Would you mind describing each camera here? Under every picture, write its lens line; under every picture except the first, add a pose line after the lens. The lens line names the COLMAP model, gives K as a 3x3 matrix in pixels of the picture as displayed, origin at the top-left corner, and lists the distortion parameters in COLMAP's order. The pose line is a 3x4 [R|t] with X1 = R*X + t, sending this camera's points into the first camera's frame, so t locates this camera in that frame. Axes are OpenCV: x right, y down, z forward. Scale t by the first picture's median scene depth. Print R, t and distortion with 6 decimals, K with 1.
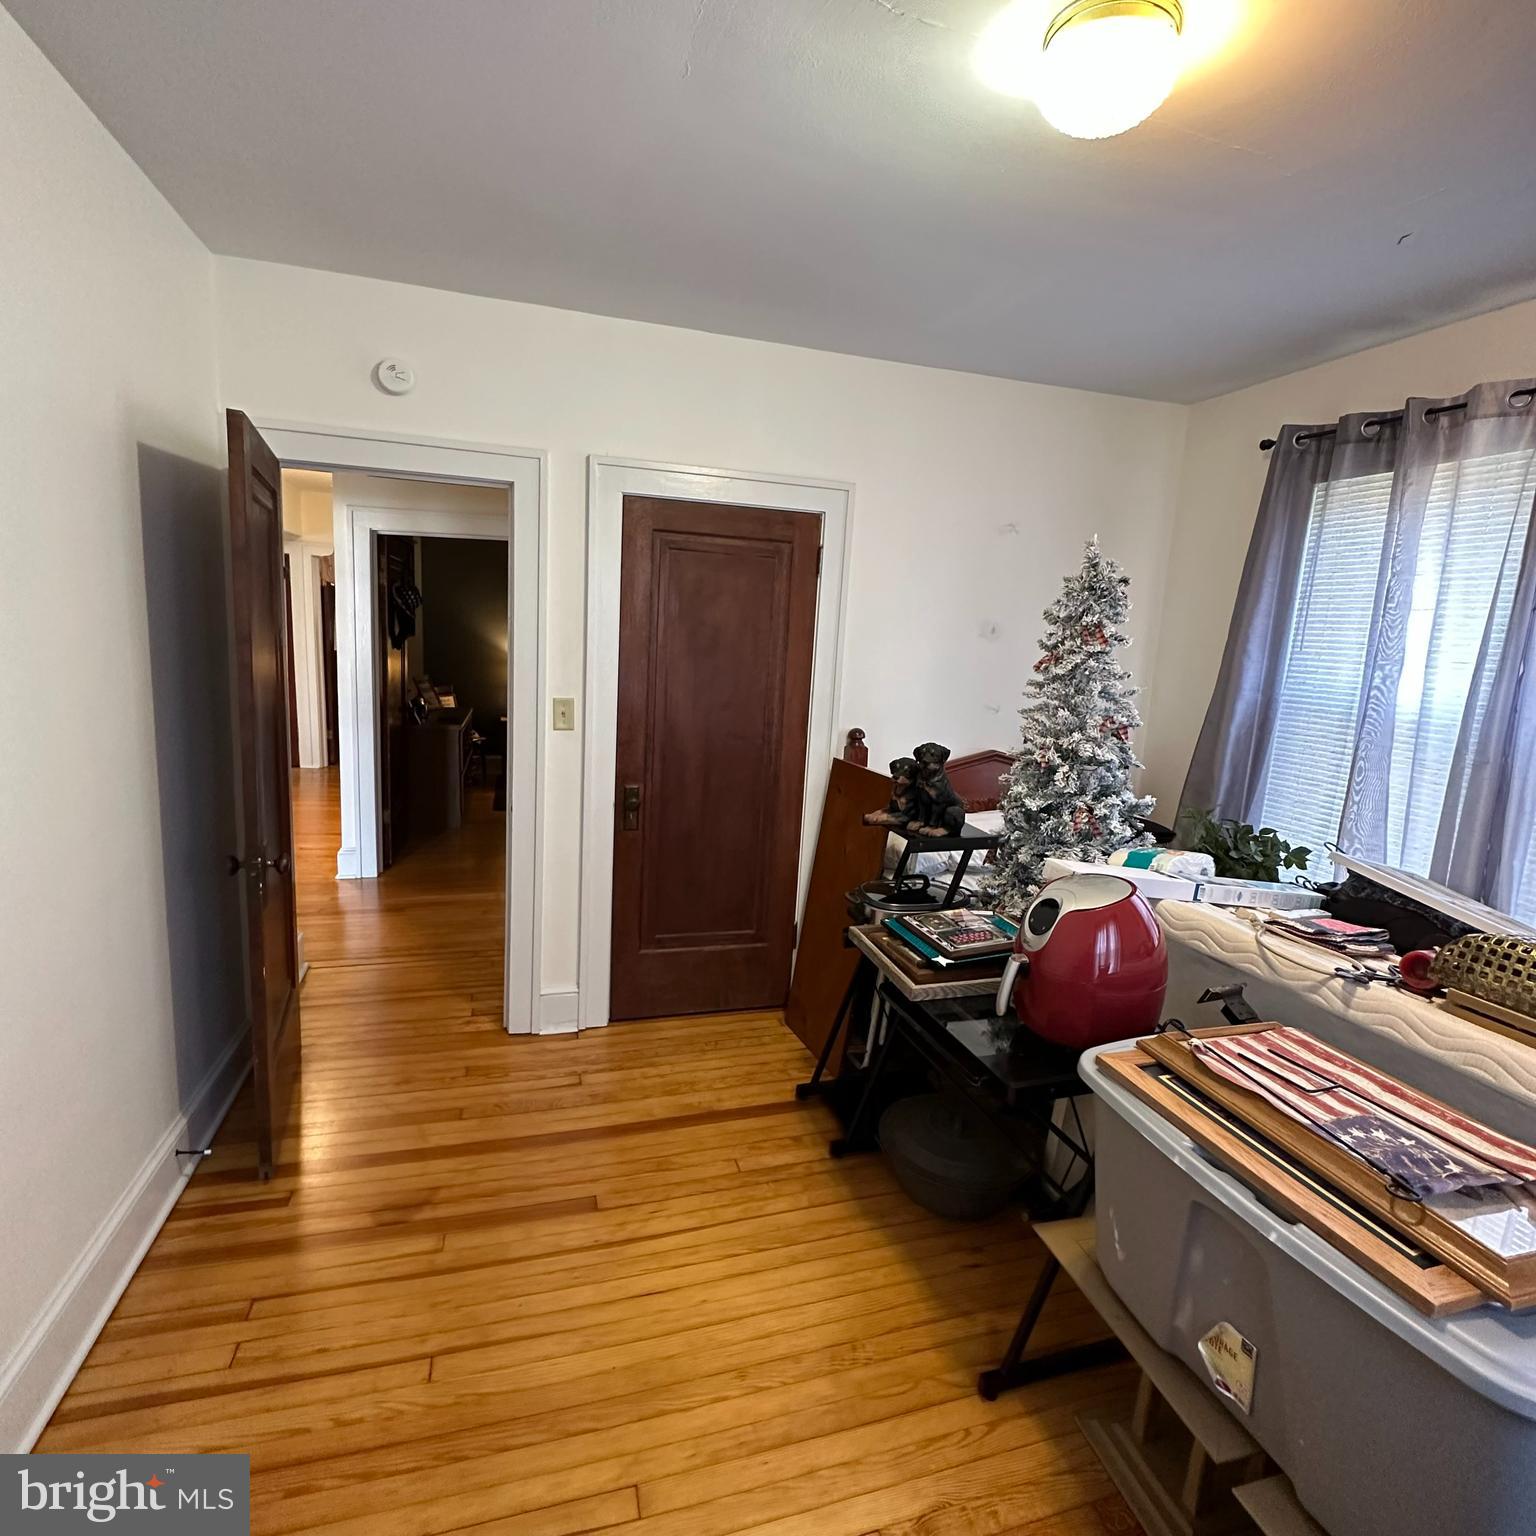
lens RADIAL K [[818.8, 0, 765.7], [0, 818.8, 769.0], [0, 0, 1]] dist [-0.001778, -0.001166]
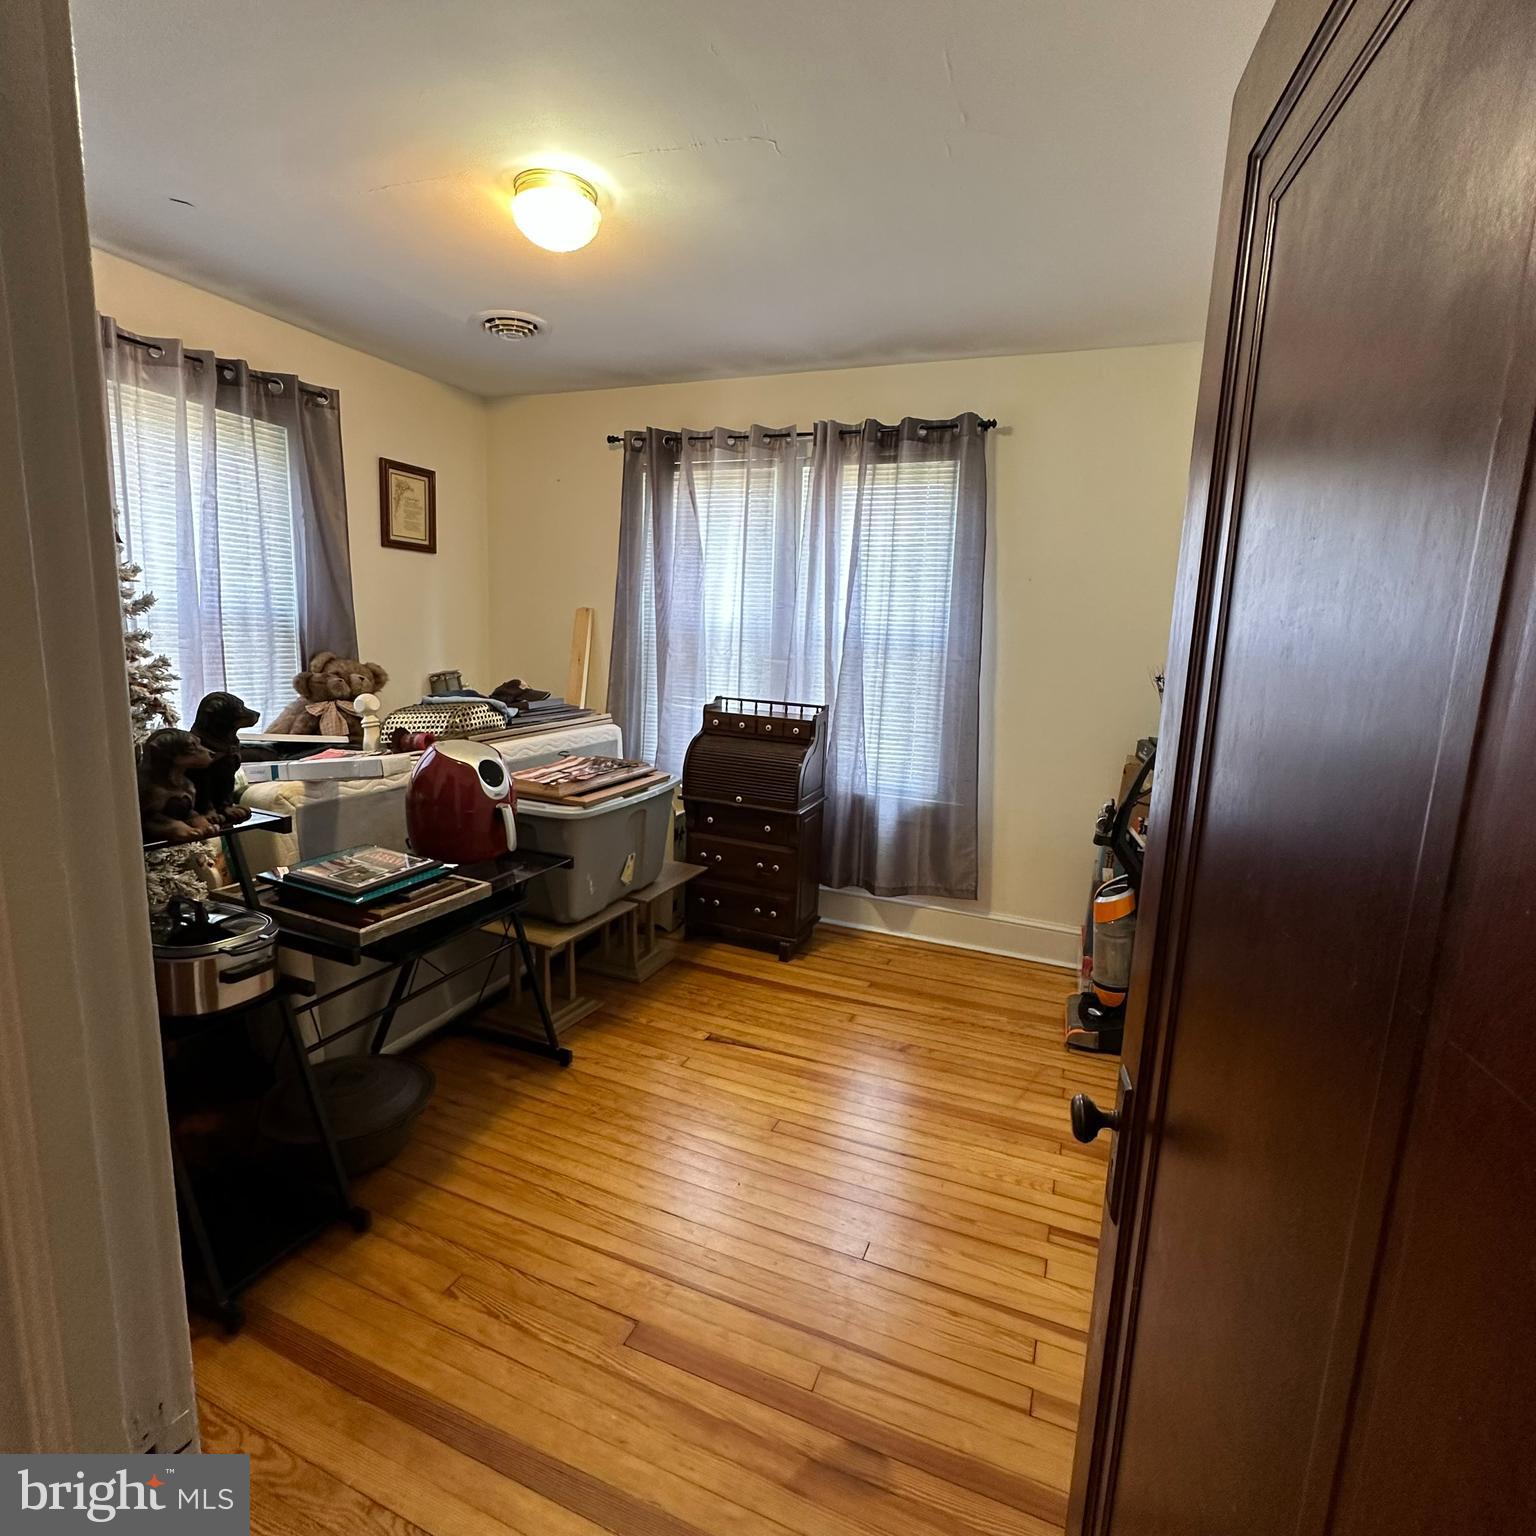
lens RADIAL K [[818.8, 0, 767.2], [0, 818.8, 762.9], [0, 0, 1]] dist [-0.001778, -0.001166]
pose [[-0.767146, -0.189162, 0.612948, -0.715835], [0.026625, 0.945319, 0.325059, -0.225874], [-0.640920, 0.265687, -0.720161, 1.416581]]
